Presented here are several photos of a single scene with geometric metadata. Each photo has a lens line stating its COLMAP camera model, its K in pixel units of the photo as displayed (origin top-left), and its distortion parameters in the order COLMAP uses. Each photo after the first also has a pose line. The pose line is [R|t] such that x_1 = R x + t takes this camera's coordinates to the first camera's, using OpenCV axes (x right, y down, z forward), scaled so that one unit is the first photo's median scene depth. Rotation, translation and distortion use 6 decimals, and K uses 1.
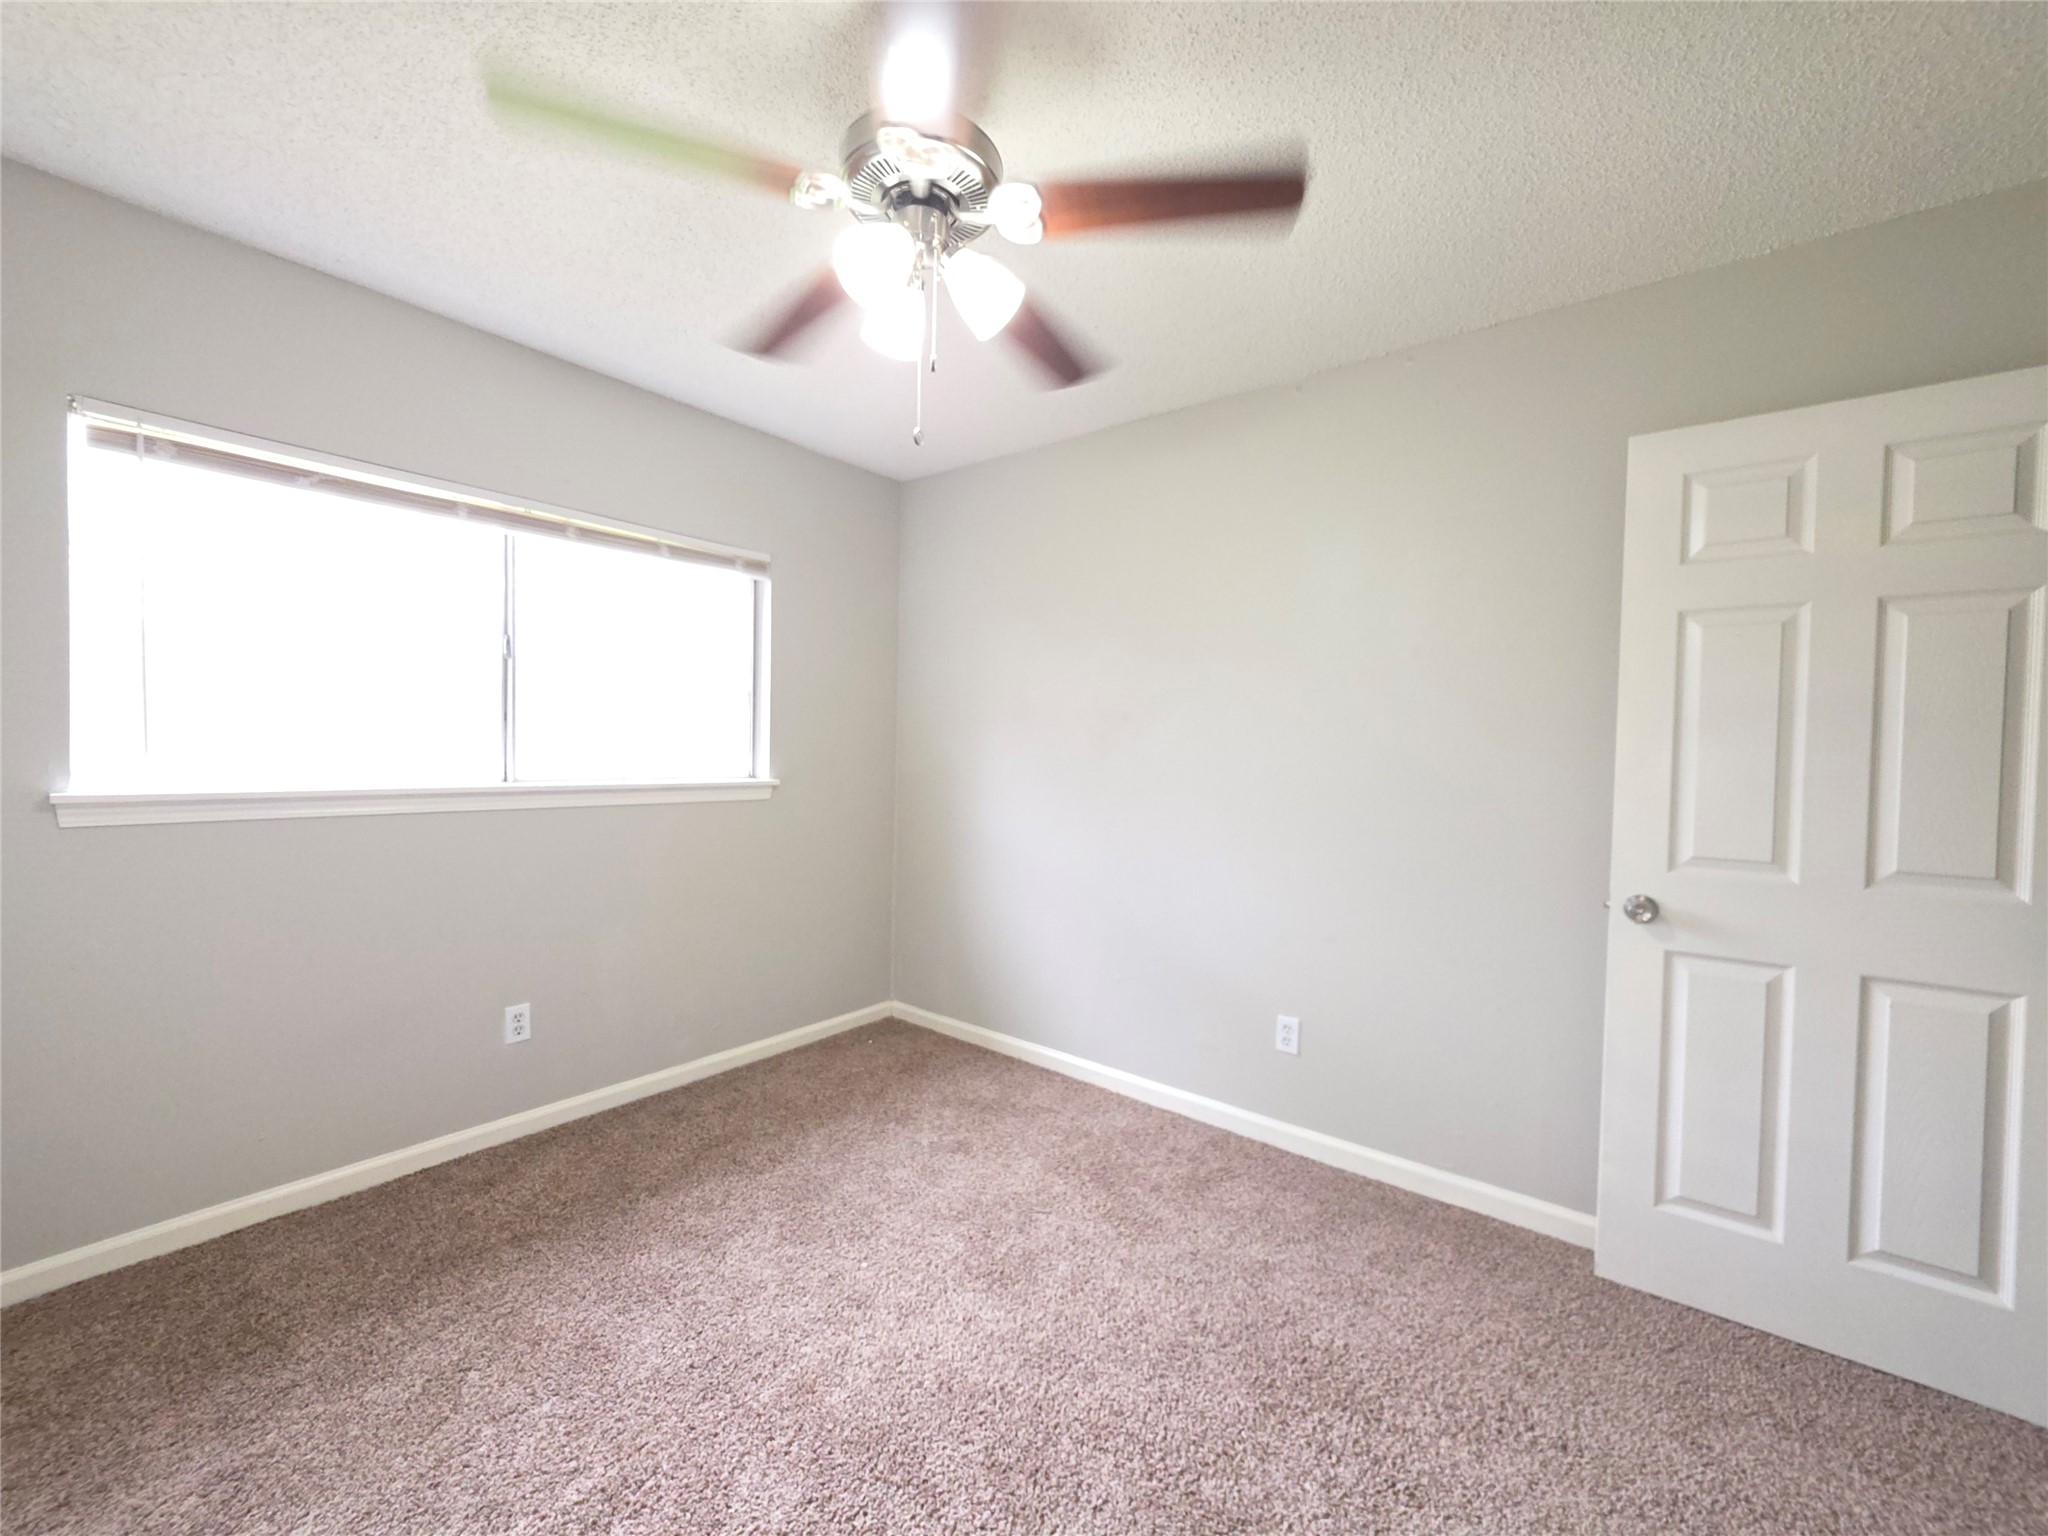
lens RADIAL K [[826.9, 0, 1034.9], [0, 826.9, 769.1], [0, 0, 1]] dist [0.009870, 0.000038]
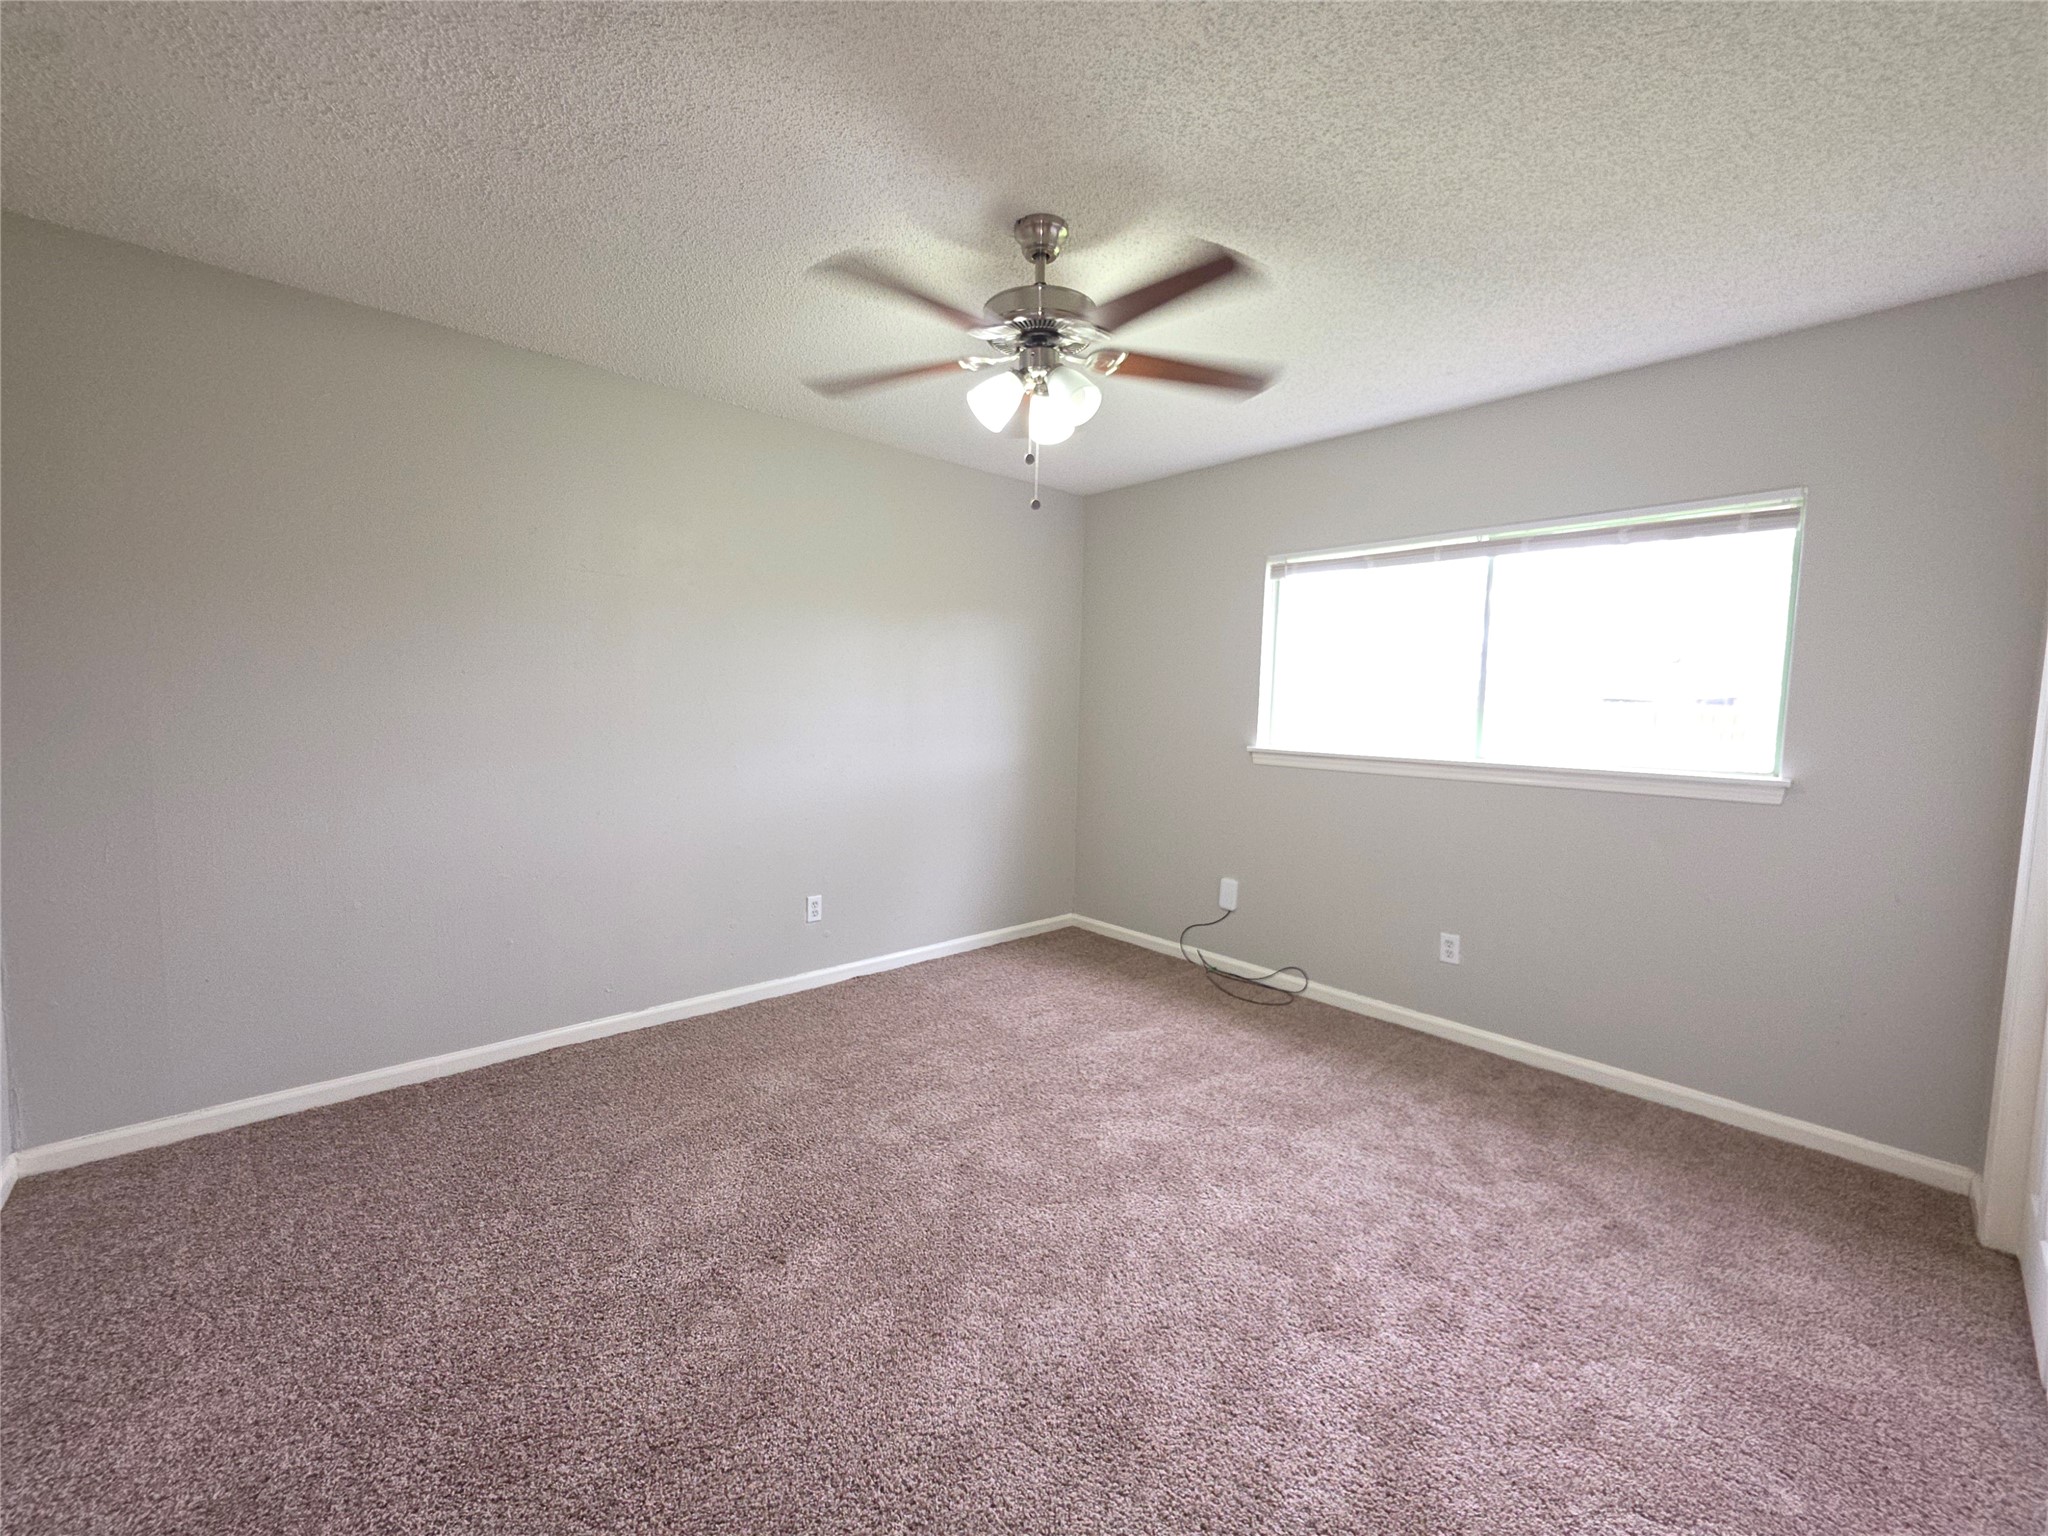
lens RADIAL K [[814.7, 0, 1019.3], [0, 814.7, 768.4], [0, 0, 1]] dist [0.001317, 0.000105]
pose [[-0.195960, 0.052685, -0.979196, 0.706746], [-0.048761, 0.996797, 0.063390, -0.013453], [0.979399, 0.060168, -0.192763, 0.582117]]
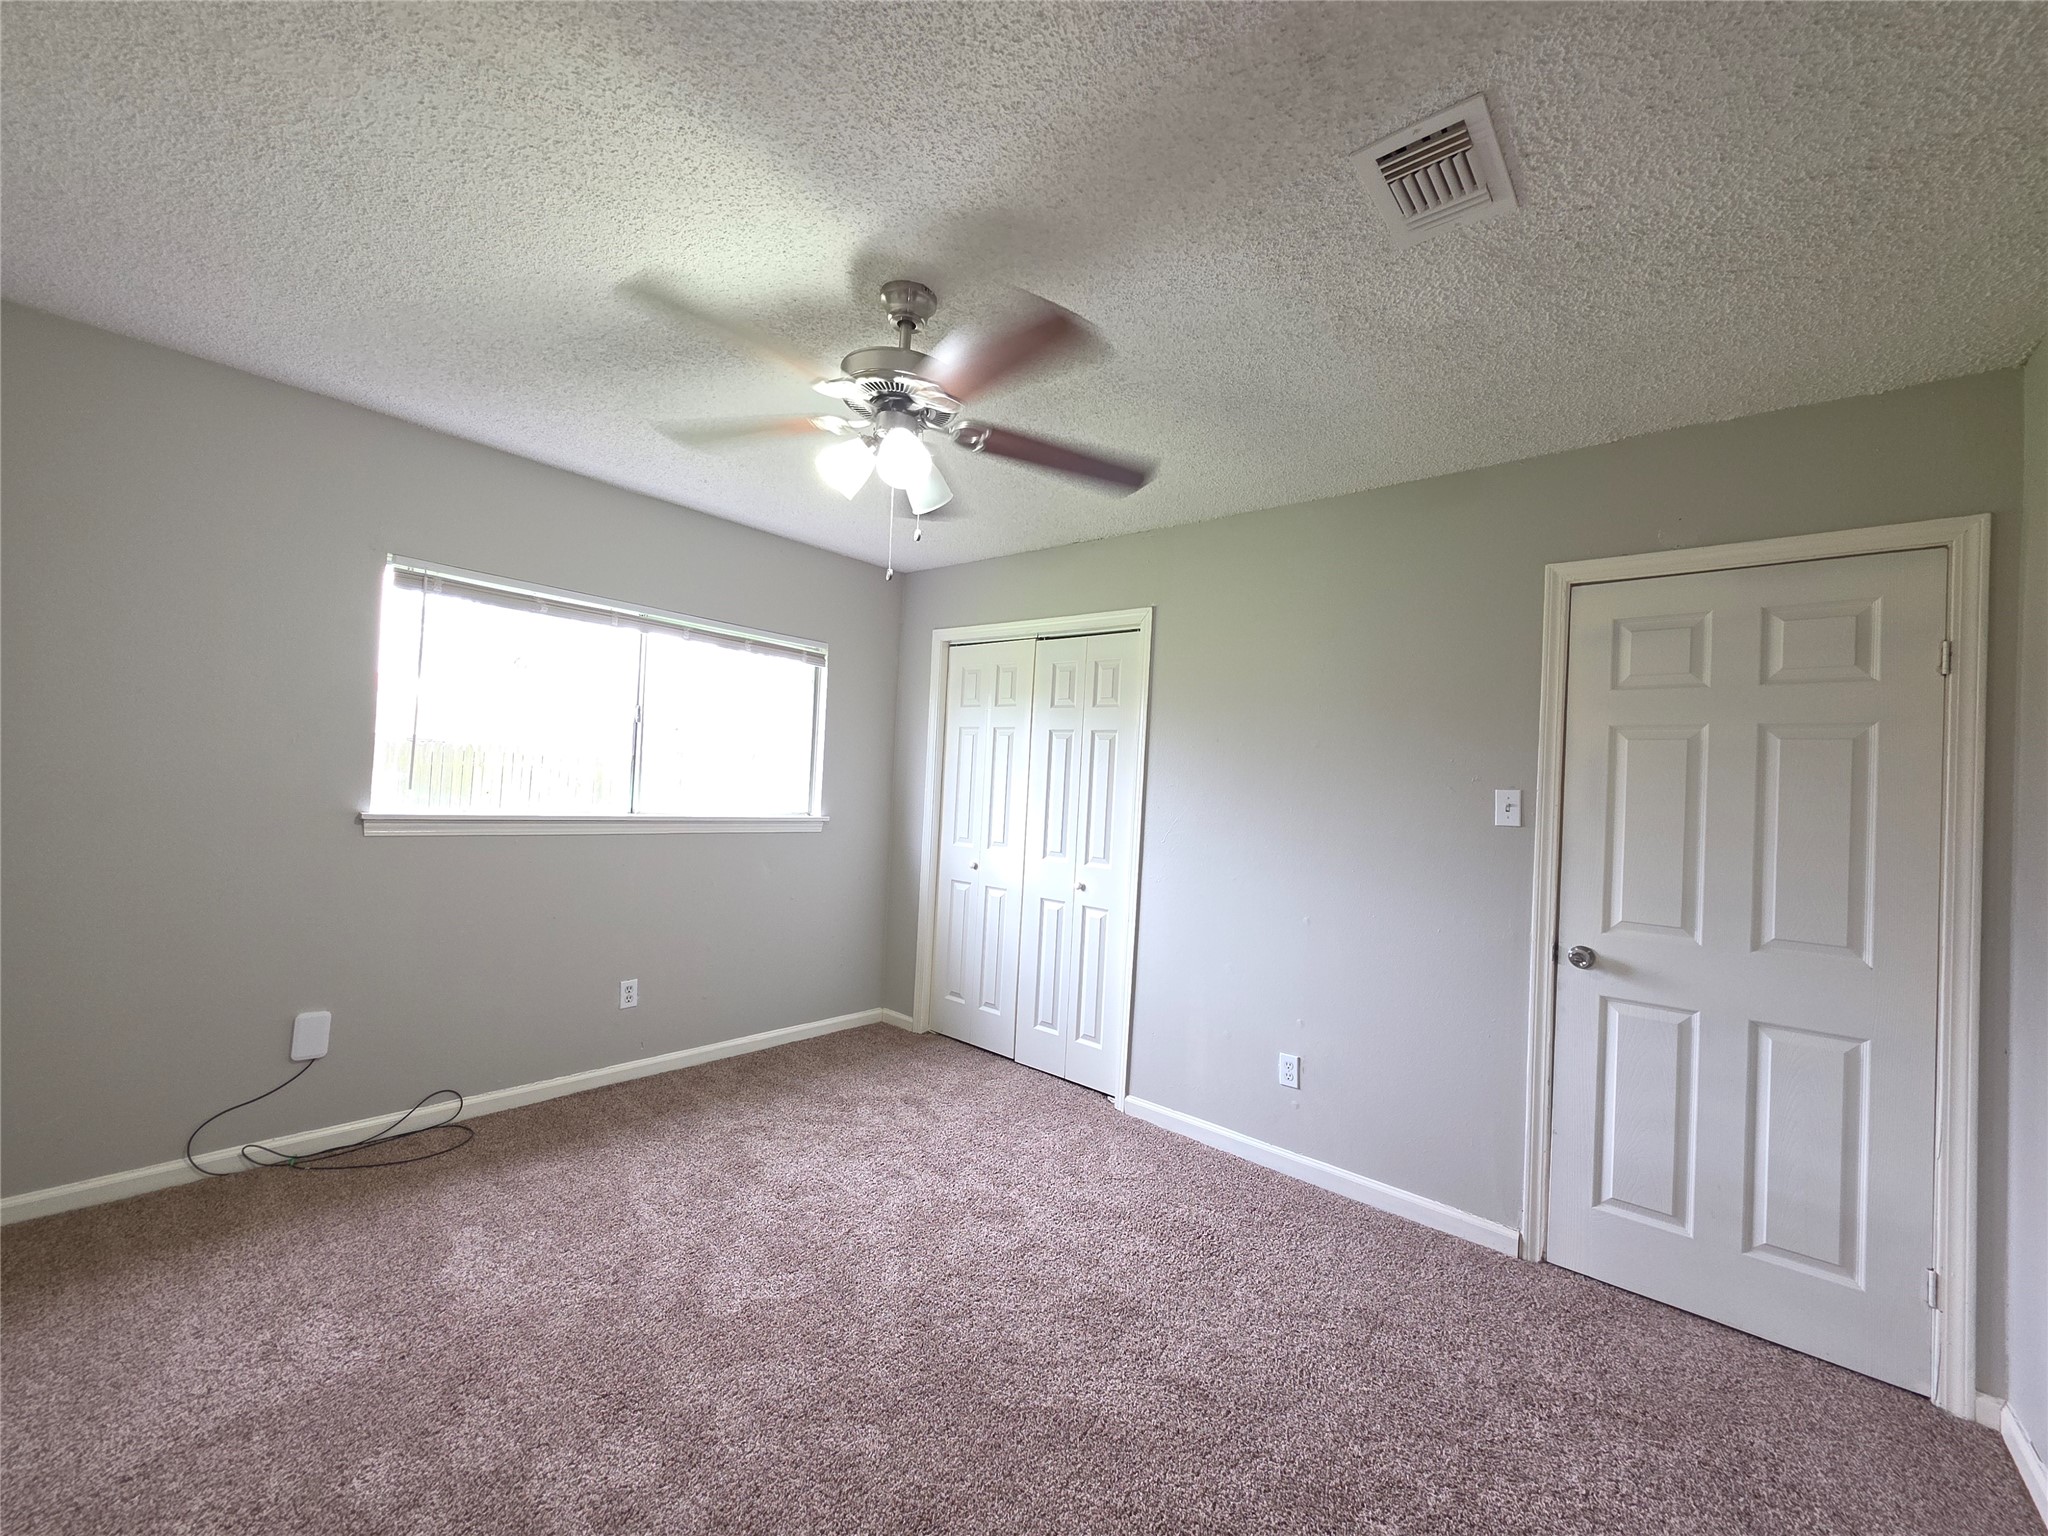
lens RADIAL K [[814.7, 0, 1019.3], [0, 814.7, 768.4], [0, 0, 1]] dist [0.001317, 0.000105]
pose [[0.996379, 0.028210, -0.080203, 0.098862], [-0.032203, 0.998282, -0.048940, -0.011968], [0.078684, 0.051346, 0.995576, -0.275780]]
